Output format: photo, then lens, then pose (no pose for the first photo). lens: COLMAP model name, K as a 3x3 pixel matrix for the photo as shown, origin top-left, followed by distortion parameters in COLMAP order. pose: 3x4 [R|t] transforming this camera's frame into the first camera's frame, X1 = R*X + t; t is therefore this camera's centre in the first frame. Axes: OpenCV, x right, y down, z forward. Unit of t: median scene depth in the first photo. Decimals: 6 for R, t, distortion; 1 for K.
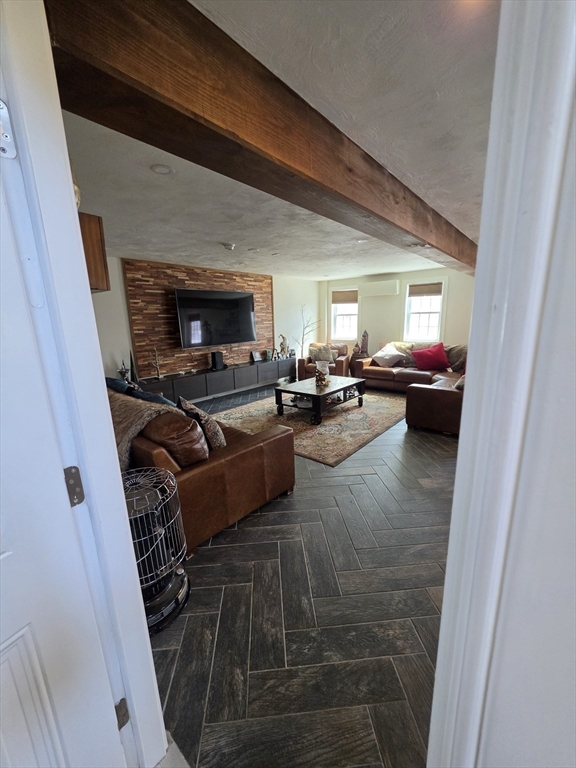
lens RADIAL K [[308.7, 0, 287.9], [0, 308.7, 389.3], [0, 0, 1]] dist [-0.002273, 0.000716]
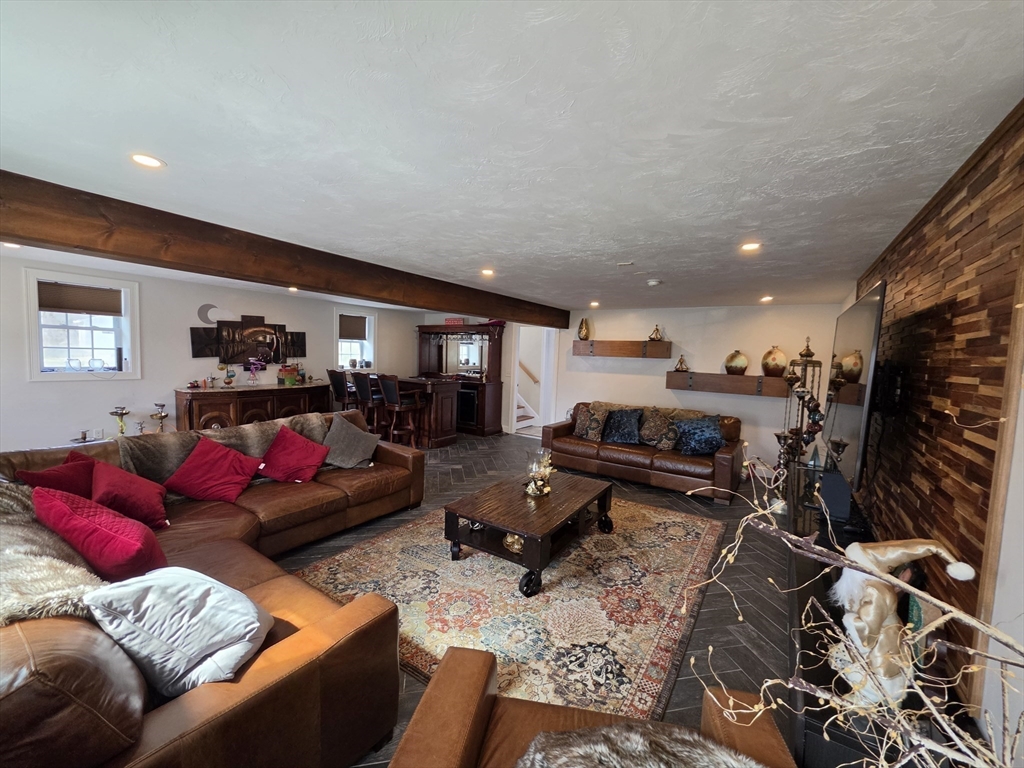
lens RADIAL K [[411.6, 0, 512.9], [0, 411.6, 382.8], [0, 0, 1]] dist [-0.002273, 0.000716]
pose [[-0.993065, -0.004426, -0.117486, 0.181695], [-0.040665, 0.950544, 0.307916, -0.315321], [0.110313, 0.310558, -0.944132, 1.222024]]
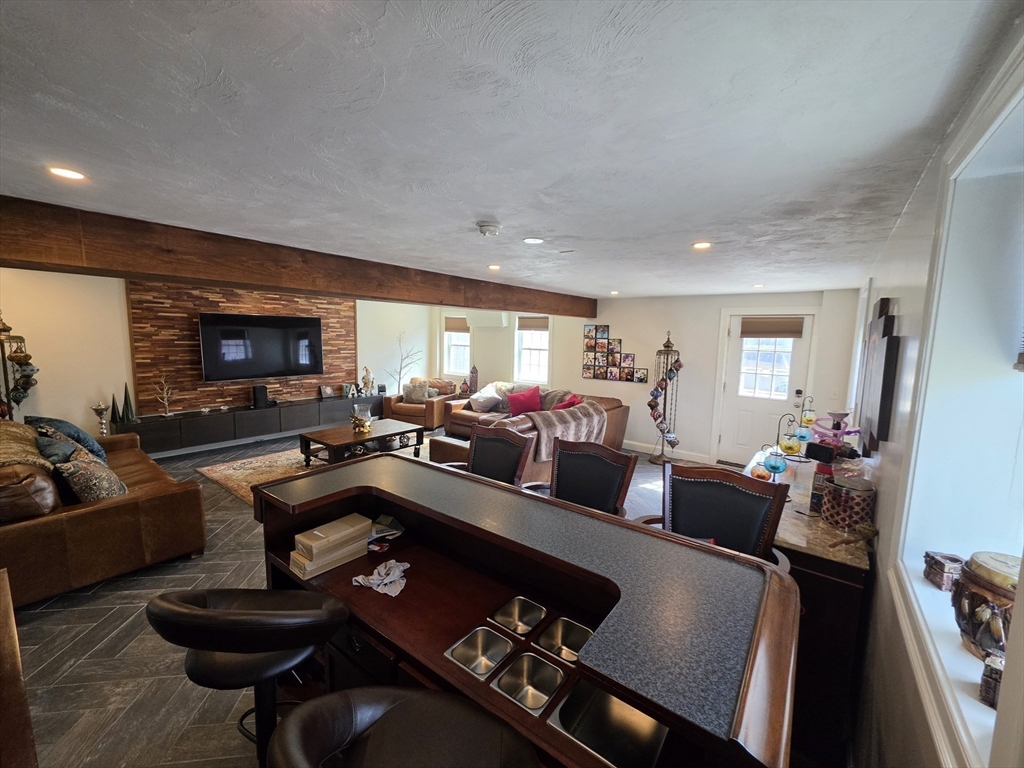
lens RADIAL K [[411.6, 0, 515.3], [0, 411.6, 383.0], [0, 0, 1]] dist [-0.002273, 0.000716]
pose [[0.997531, 0.043528, 0.055108, 0.350438], [-0.037304, 0.993304, -0.109340, -0.030321], [-0.059498, 0.107014, 0.992476, -0.126767]]
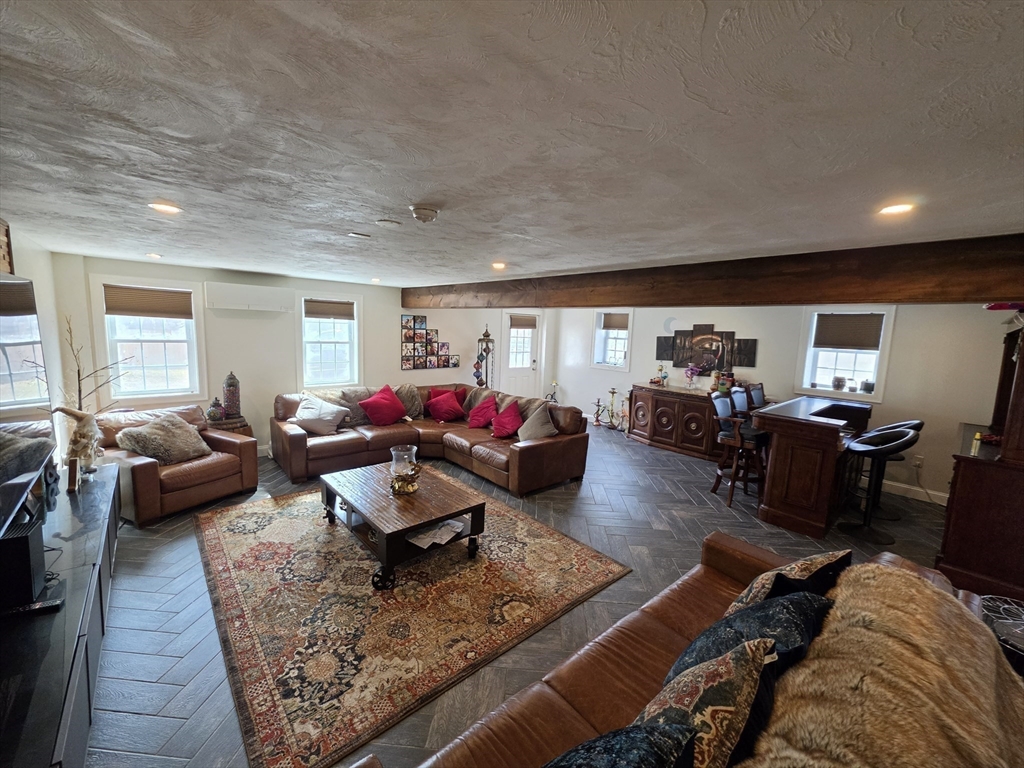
lens RADIAL K [[411.6, 0, 514.2], [0, 411.6, 383.6], [0, 0, 1]] dist [-0.002273, 0.000716]
pose [[0.145613, -0.098385, 0.984438, -0.408959], [0.187330, 0.979785, 0.070211, -0.156592], [-0.971444, 0.174191, 0.161100, 0.505743]]
